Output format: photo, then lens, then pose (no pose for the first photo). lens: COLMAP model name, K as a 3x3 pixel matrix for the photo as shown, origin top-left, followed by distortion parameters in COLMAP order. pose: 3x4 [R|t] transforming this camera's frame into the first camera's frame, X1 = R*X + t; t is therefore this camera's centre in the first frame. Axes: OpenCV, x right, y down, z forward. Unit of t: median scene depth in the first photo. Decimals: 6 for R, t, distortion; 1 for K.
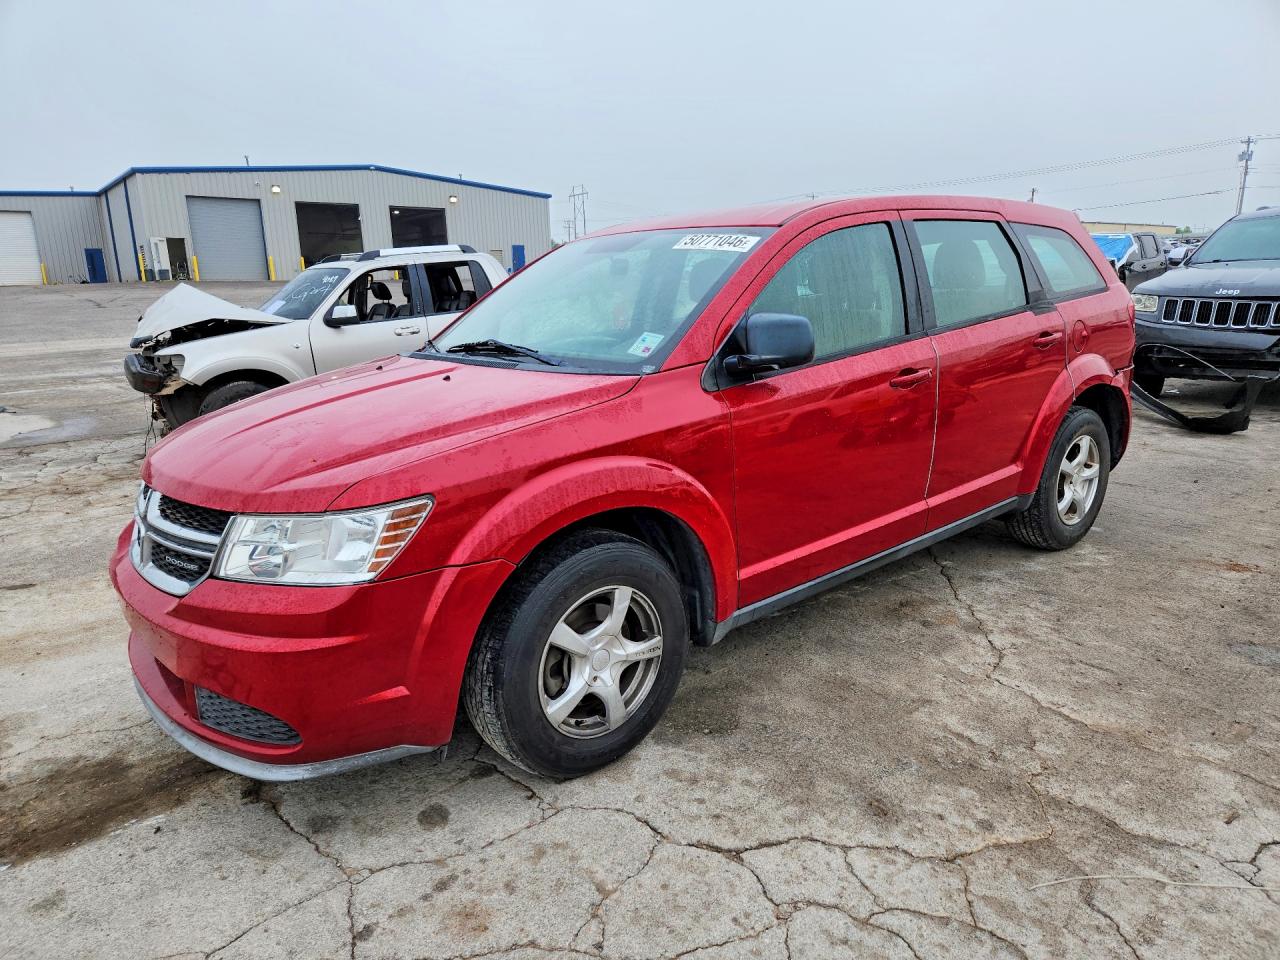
lens RADIAL K [[982.5, 0, 640.0], [0, 982.5, 480.0], [0, 0, 1]] dist [0.002328, -0.004803]
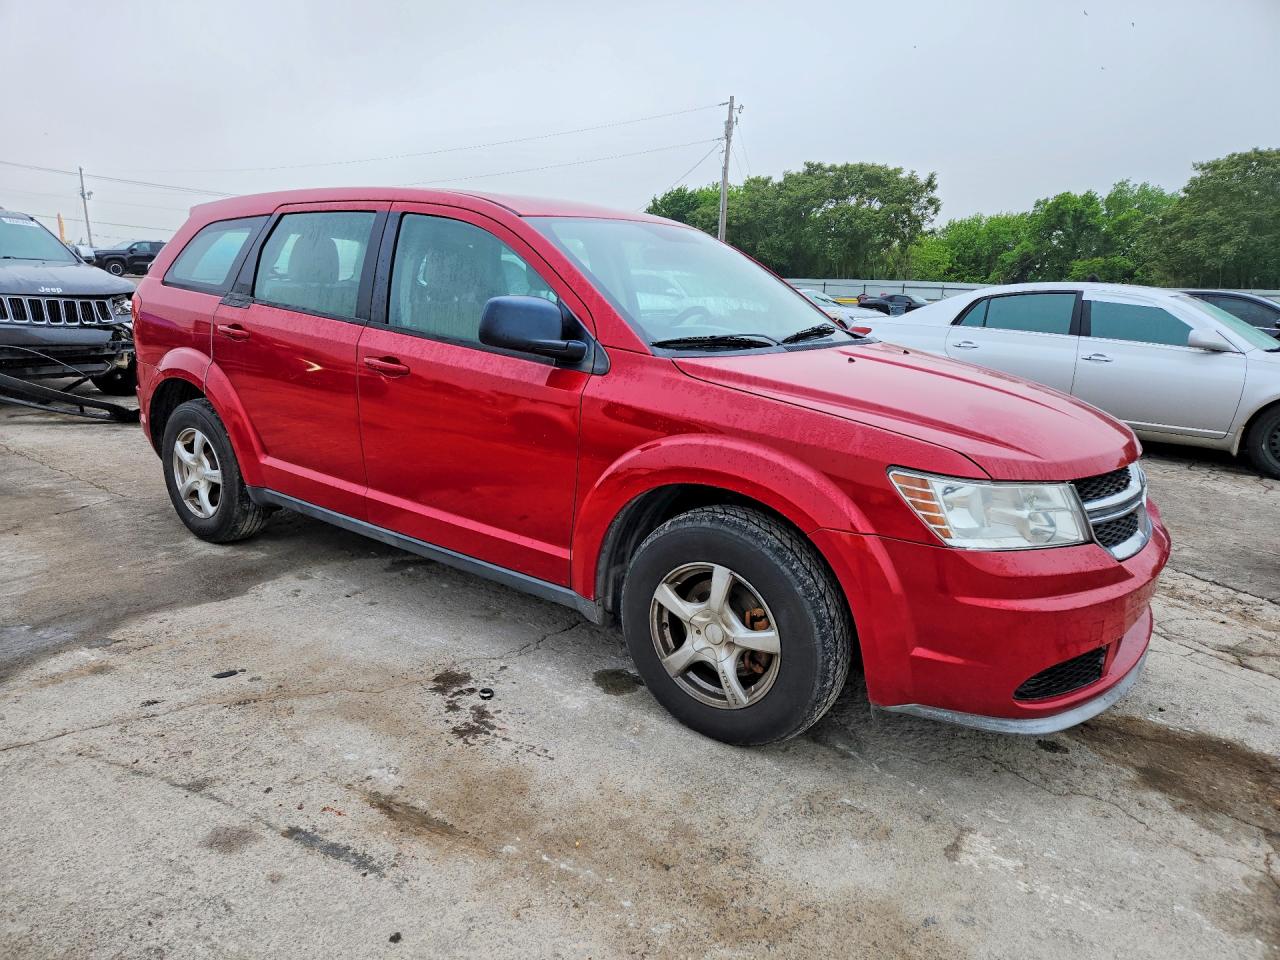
lens RADIAL K [[982.5, 0, 640.0], [0, 982.5, 480.0], [0, 0, 1]] dist [0.002328, -0.004803]
pose [[-0.349403, -0.162846, 0.922713, -1.066733], [0.173870, 0.956408, 0.234632, -0.256088], [-0.920699, 0.242413, -0.305858, 1.504611]]
